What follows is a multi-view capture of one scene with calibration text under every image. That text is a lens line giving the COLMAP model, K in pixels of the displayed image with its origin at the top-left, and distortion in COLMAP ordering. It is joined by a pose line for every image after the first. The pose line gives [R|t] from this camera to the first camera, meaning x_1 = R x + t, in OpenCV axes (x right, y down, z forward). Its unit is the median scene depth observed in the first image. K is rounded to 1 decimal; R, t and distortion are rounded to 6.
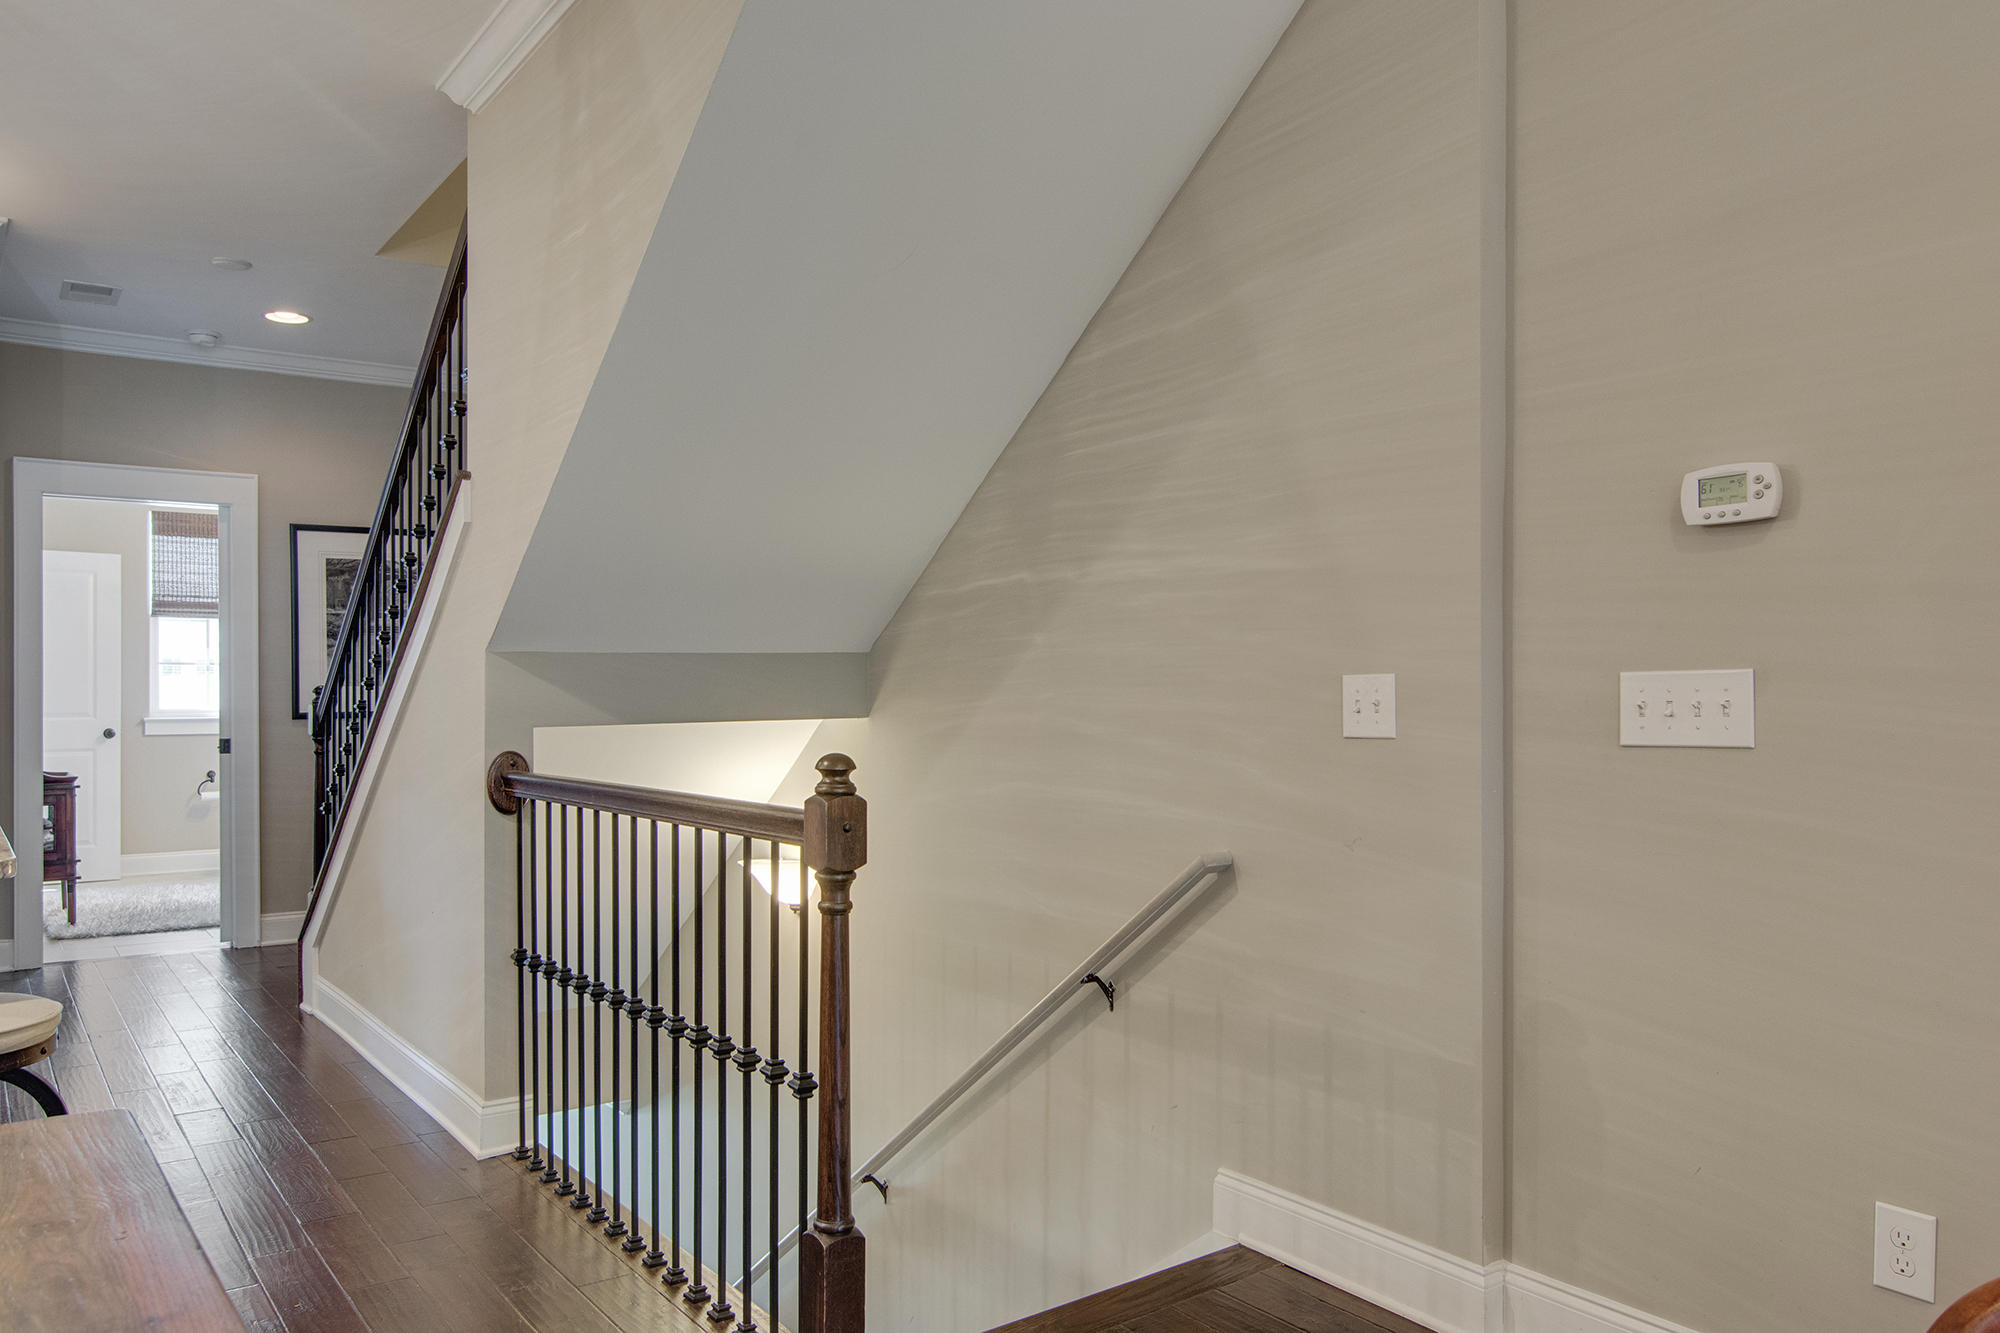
lens RADIAL K [[1405.6, 0, 996.1], [0, 1405.6, 685.1], [0, 0, 1]] dist [-0.005203, -0.002984]
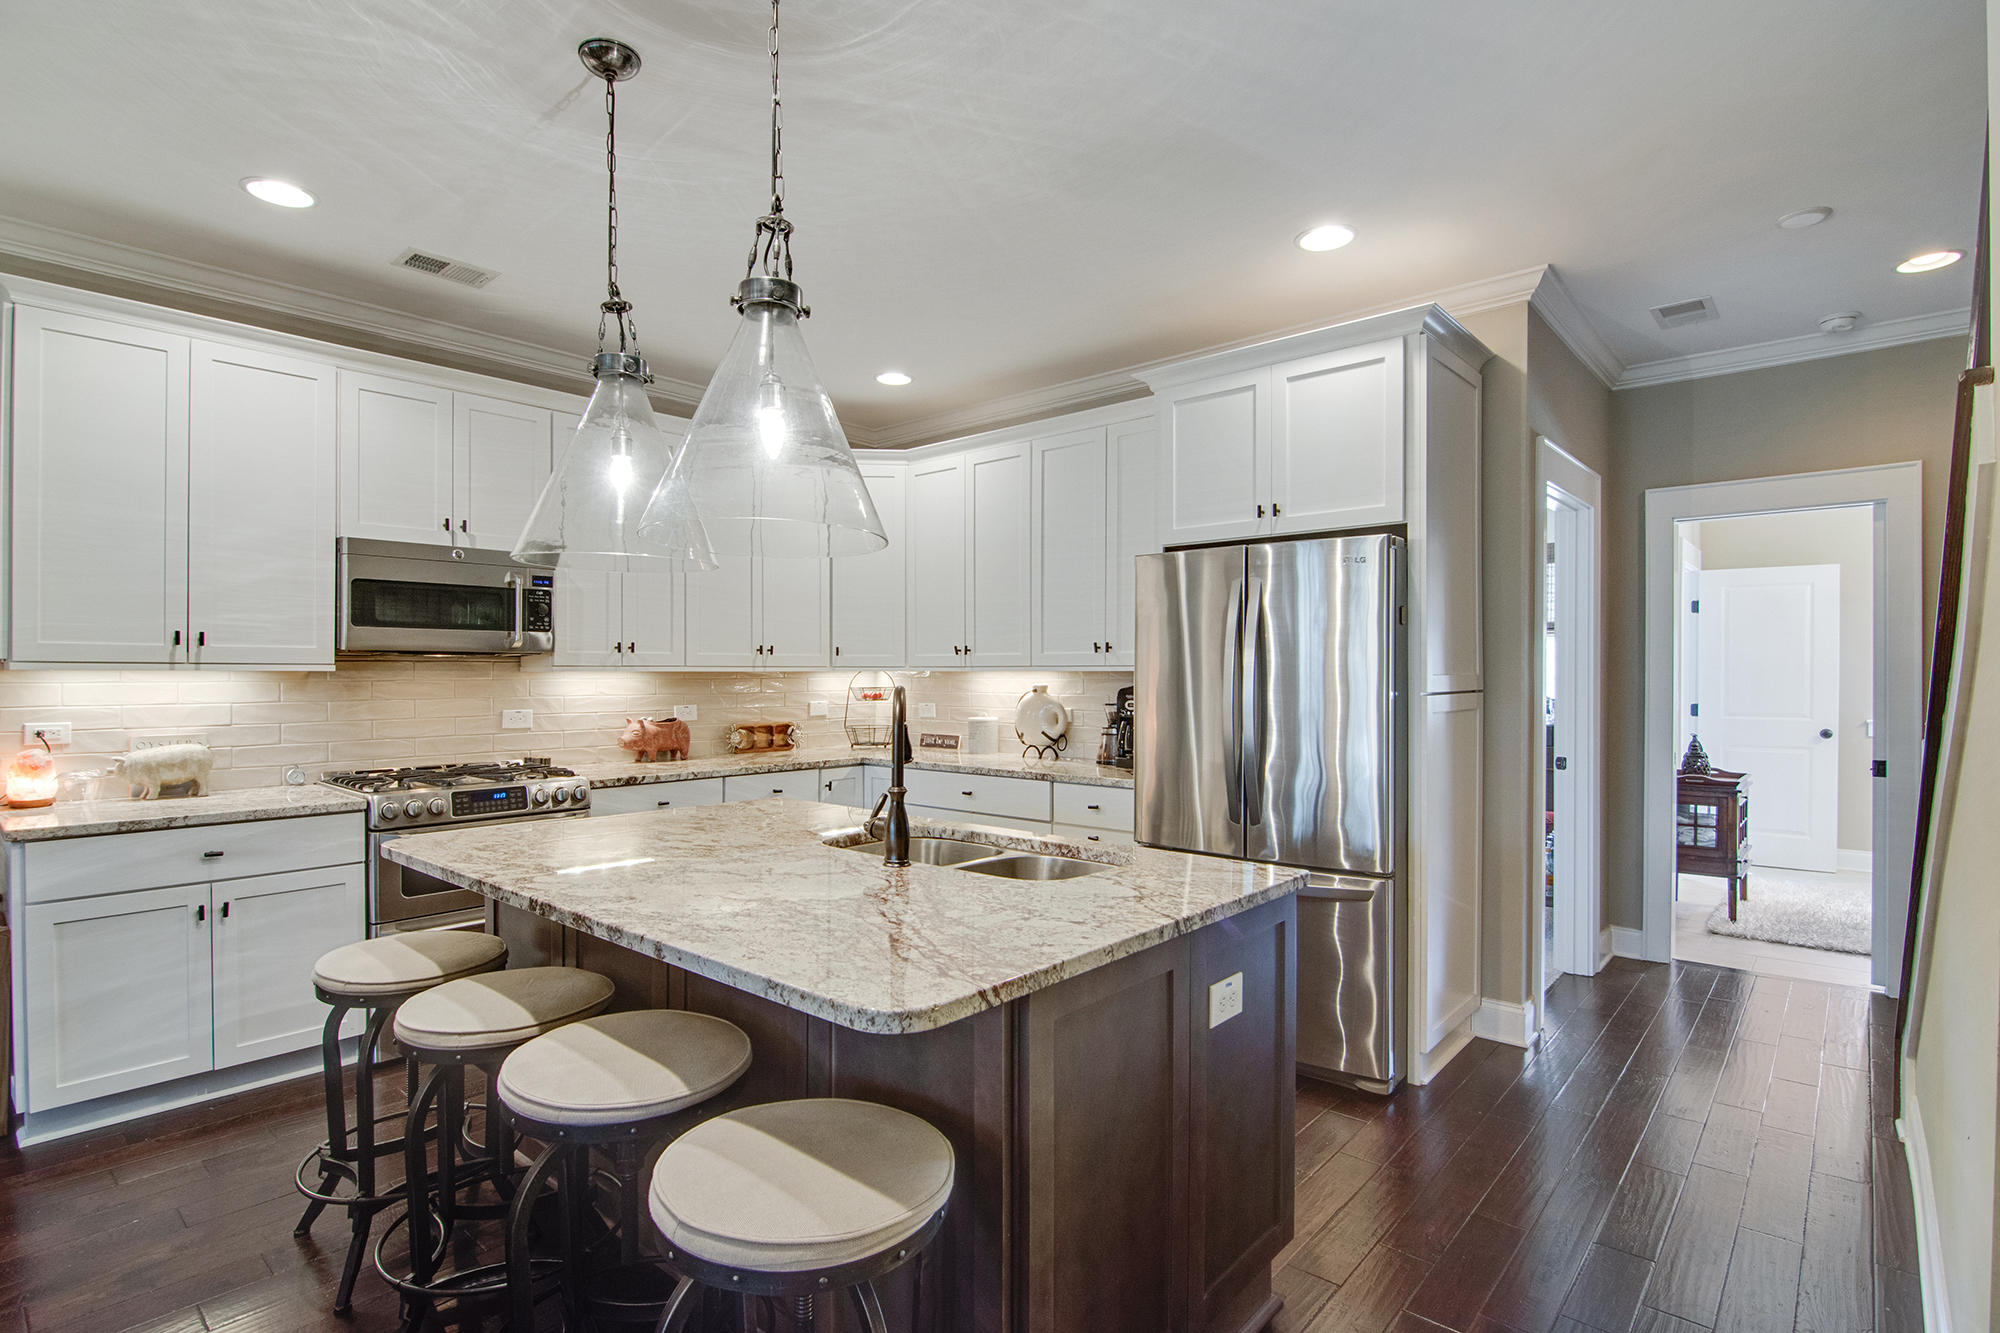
lens RADIAL K [[971.7, 0, 981.8], [0, 971.7, 674.7], [0, 0, 1]] dist [-0.018465, -0.002590]
pose [[0.187410, 0.003949, -0.982274, -0.061468], [0.005650, 0.999971, 0.005098, -0.025560], [0.982266, -0.006505, 0.187382, 0.347921]]
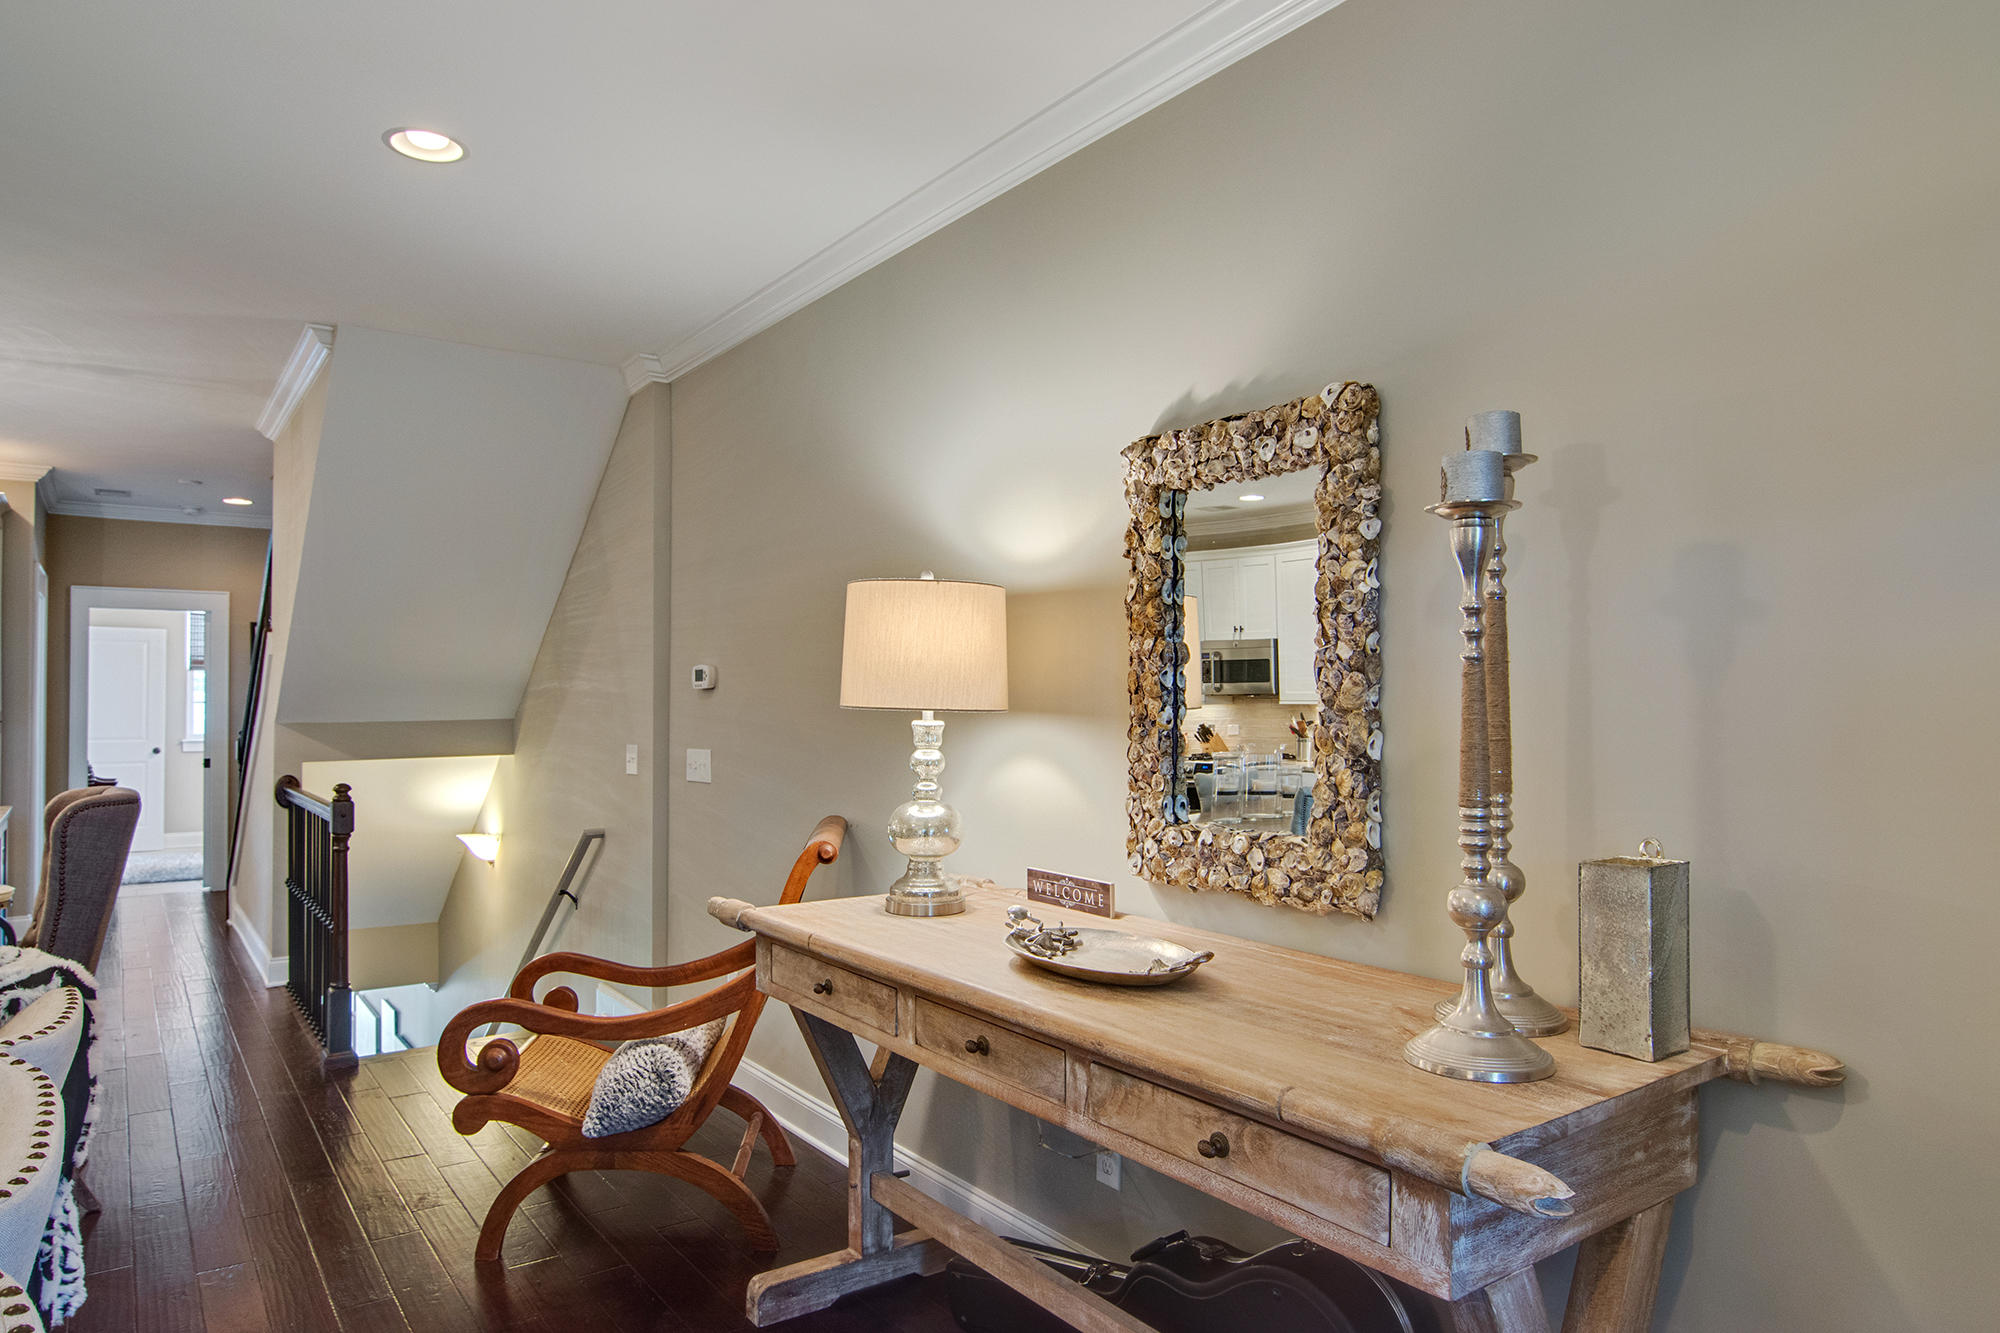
lens RADIAL K [[1218.0, 0, 991.6], [0, 1218.0, 685.2], [0, 0, 1]] dist [-0.008842, -0.002721]
pose [[0.999930, 0.003887, -0.011137, 0.379393], [-0.003988, 0.999951, -0.009085, -0.038315], [0.011101, 0.009128, 0.999897, -0.387856]]
